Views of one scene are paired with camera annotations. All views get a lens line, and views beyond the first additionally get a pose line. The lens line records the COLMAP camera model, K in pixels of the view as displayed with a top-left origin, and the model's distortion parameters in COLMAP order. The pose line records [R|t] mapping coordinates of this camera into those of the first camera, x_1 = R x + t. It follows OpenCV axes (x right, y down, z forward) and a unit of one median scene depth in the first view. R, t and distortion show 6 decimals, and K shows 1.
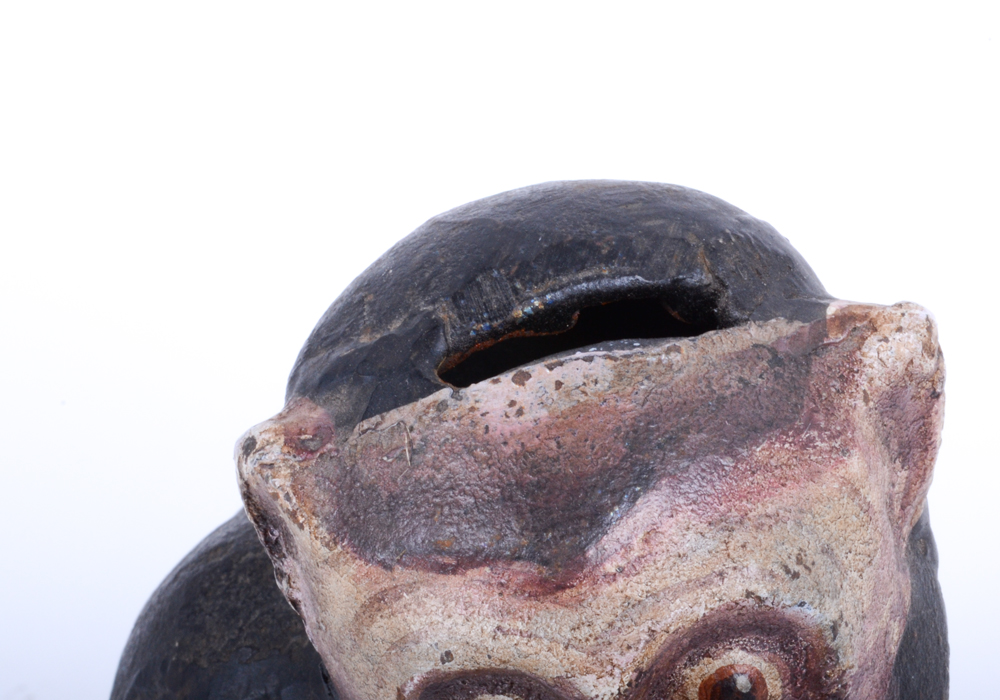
lens RADIAL K [[2827.5, 0, 500.0], [0, 2827.5, 350.0], [0, 0, 1]] dist [0.008390, 0.454190]
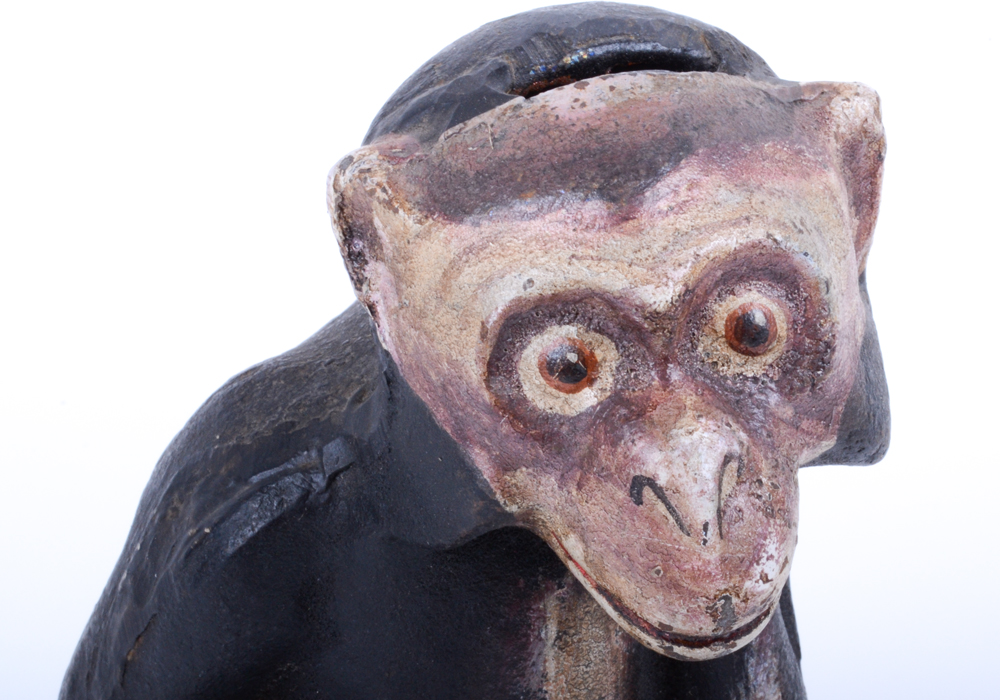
lens RADIAL K [[2827.5, 0, 500.0], [0, 2827.5, 350.0], [0, 0, 1]] dist [0.008390, 0.454190]
pose [[0.987119, 0.042656, 0.154199, -0.219436], [0.001101, 0.961970, -0.273154, 0.471337], [-0.159986, 0.269805, 0.949531, -0.167725]]
